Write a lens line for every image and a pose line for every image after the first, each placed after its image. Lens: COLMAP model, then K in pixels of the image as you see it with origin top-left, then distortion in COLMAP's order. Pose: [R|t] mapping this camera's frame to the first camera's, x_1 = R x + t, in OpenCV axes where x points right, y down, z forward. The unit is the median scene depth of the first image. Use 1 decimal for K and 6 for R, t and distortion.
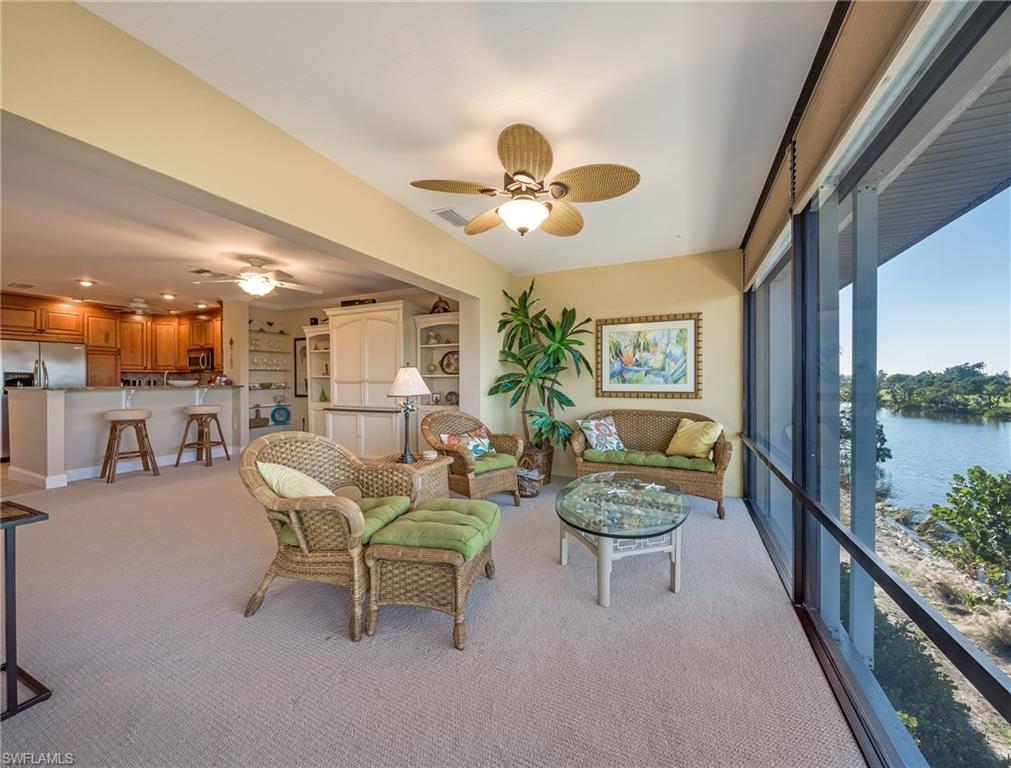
lens RADIAL K [[387.1, 0, 509.9], [0, 387.1, 388.2], [0, 0, 1]] dist [-0.001871, -0.000761]
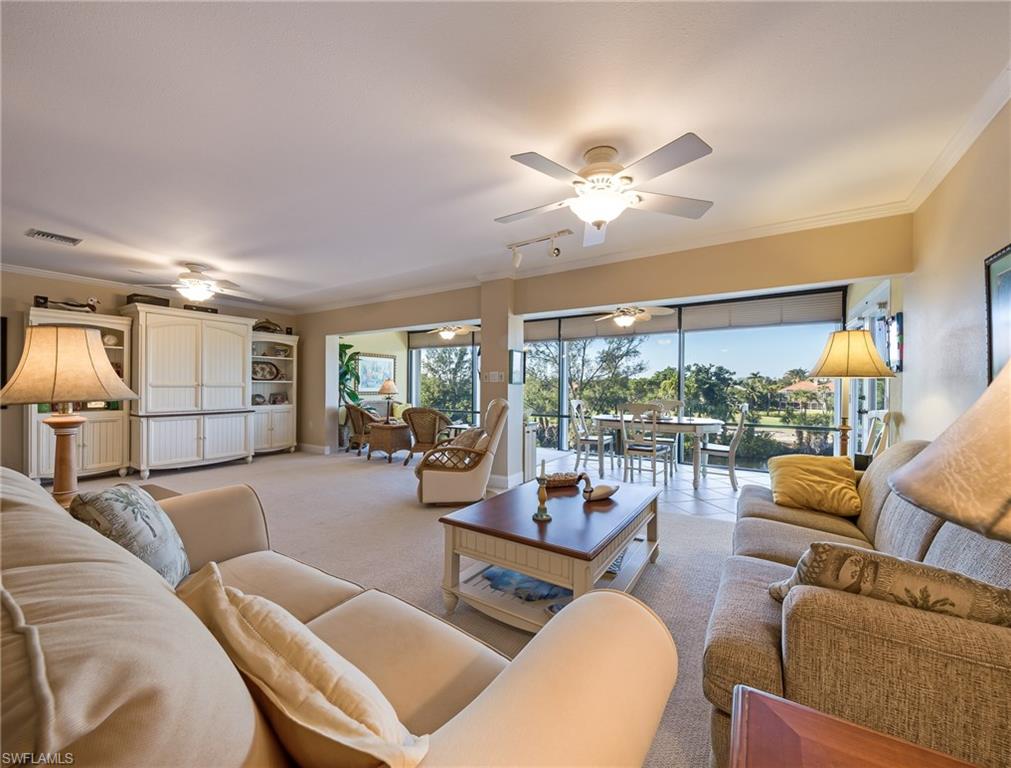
lens RADIAL K [[387.1, 0, 502.3], [0, 387.1, 385.6], [0, 0, 1]] dist [-0.001871, -0.000761]
pose [[0.164807, -0.000485, 0.986326, -1.555274], [-0.004645, 0.999988, 0.001268, -0.028216], [-0.986315, -0.004791, 0.164803, 0.019319]]
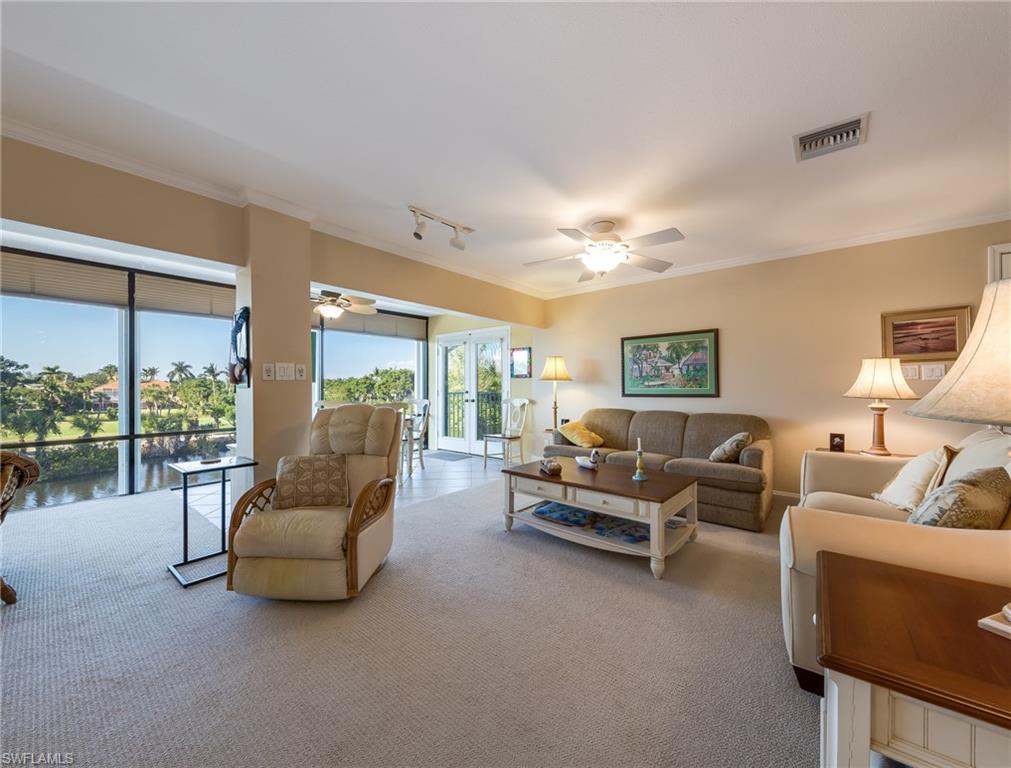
lens RADIAL K [[387.1, 0, 508.3], [0, 387.1, 385.9], [0, 0, 1]] dist [-0.001871, -0.000761]
pose [[-0.962948, -0.003251, 0.269669, -1.031909], [-0.003771, 0.999992, -0.001411, -0.026349], [-0.269662, -0.002376, -0.962952, 0.758988]]
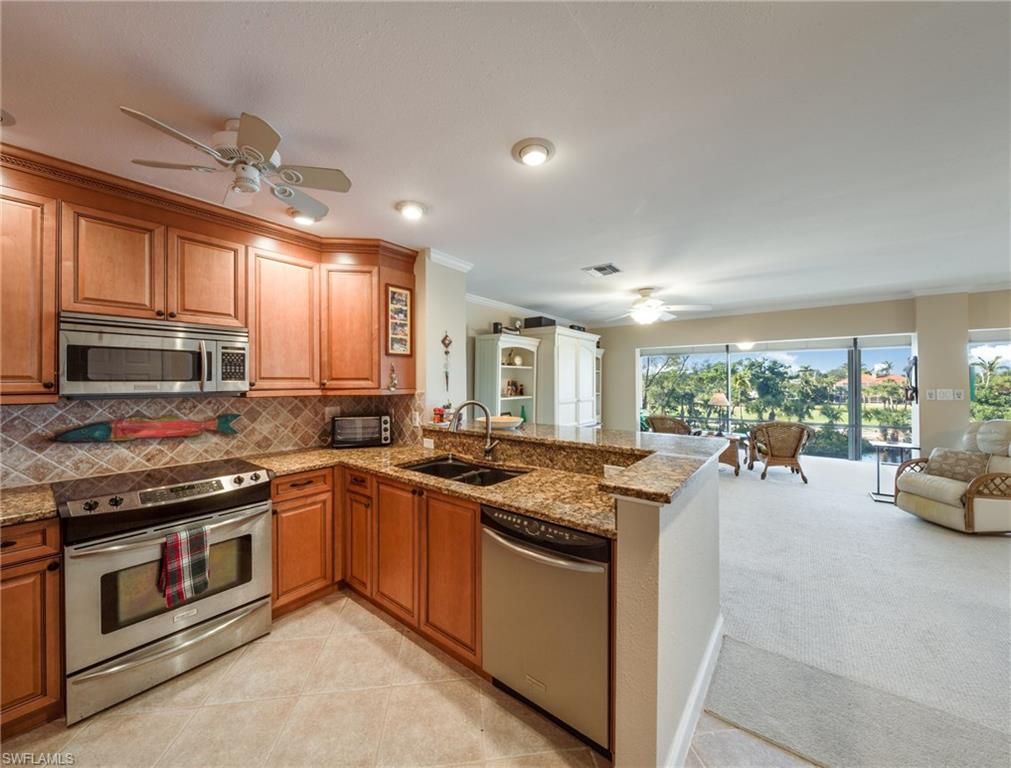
lens RADIAL K [[367.2, 0, 503.9], [0, 367.2, 378.8], [0, 0, 1]] dist [-0.011557, -0.000444]
pose [[0.260004, 0.002707, 0.965604, -1.751819], [0.003299, 0.999988, -0.003692, -0.095895], [-0.965602, 0.004146, 0.259992, 1.127243]]
